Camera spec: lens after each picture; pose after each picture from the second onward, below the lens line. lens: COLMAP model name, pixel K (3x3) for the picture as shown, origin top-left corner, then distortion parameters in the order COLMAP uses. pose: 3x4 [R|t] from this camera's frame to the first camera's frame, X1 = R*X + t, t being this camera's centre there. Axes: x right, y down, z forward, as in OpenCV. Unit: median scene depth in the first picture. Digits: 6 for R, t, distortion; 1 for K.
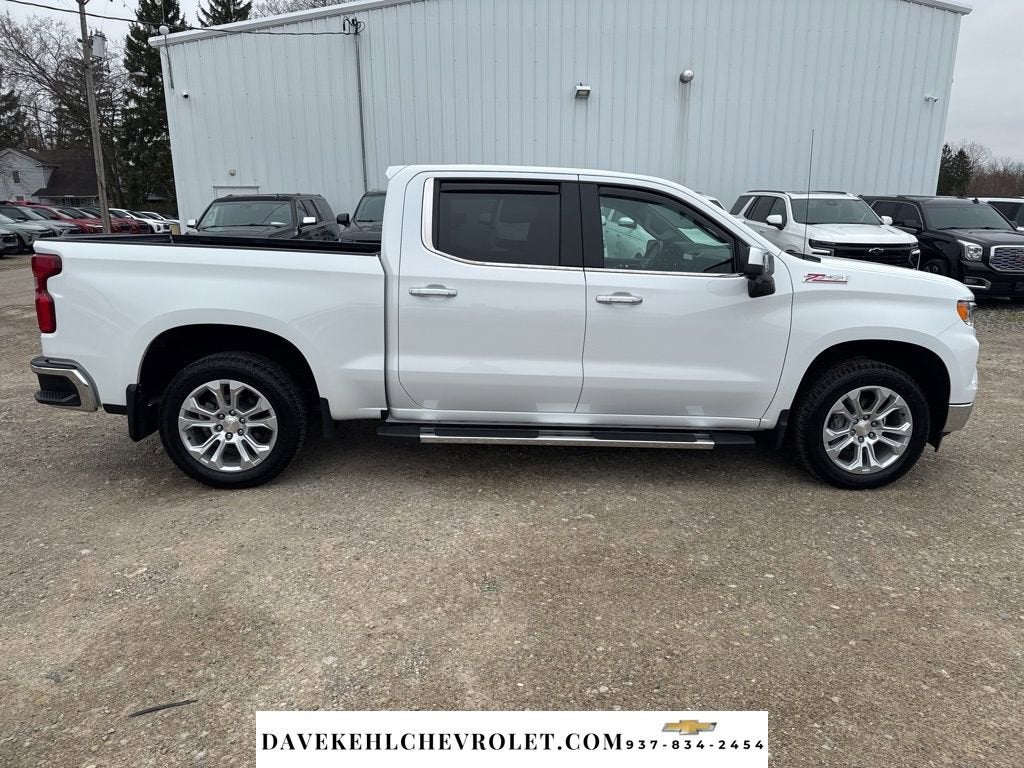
lens RADIAL K [[760.6, 0, 512.0], [0, 760.6, 384.0], [0, 0, 1]] dist [0.139423, -0.290940]
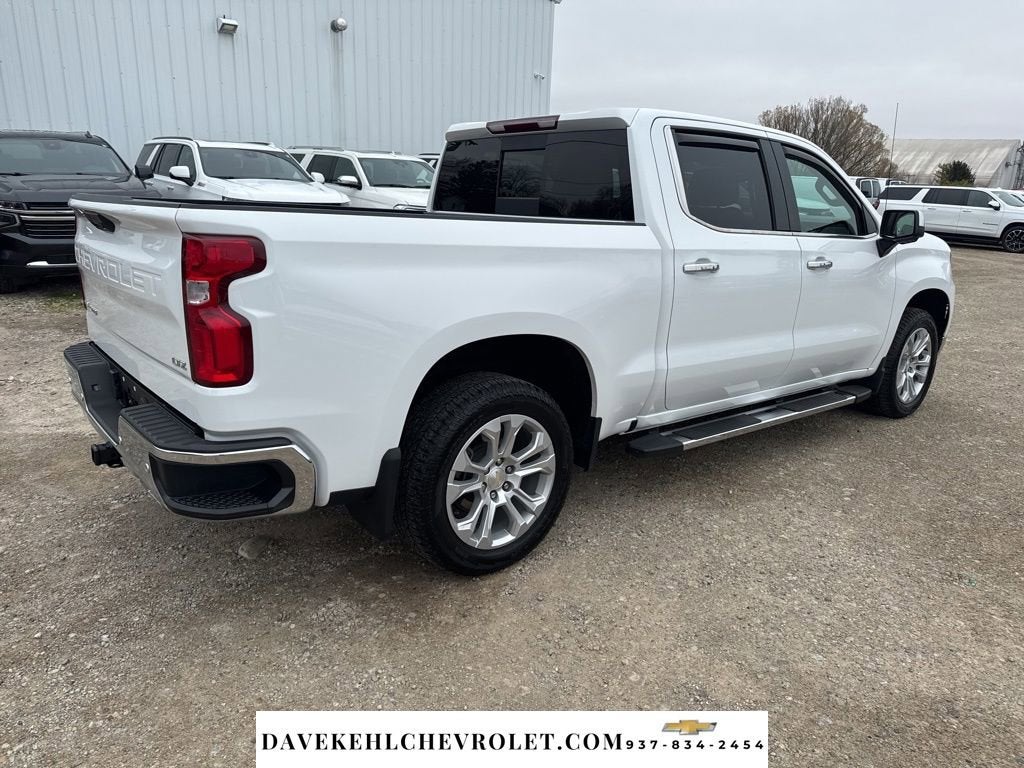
lens RADIAL K [[744.2, 0, 512.0], [0, 744.2, 384.0], [0, 0, 1]] dist [0.035841, -0.055377]
pose [[0.794924, -0.145820, 0.588924, -0.736871], [0.110635, 0.989252, 0.095609, -0.093190], [-0.596536, -0.010847, 0.802513, 0.465019]]
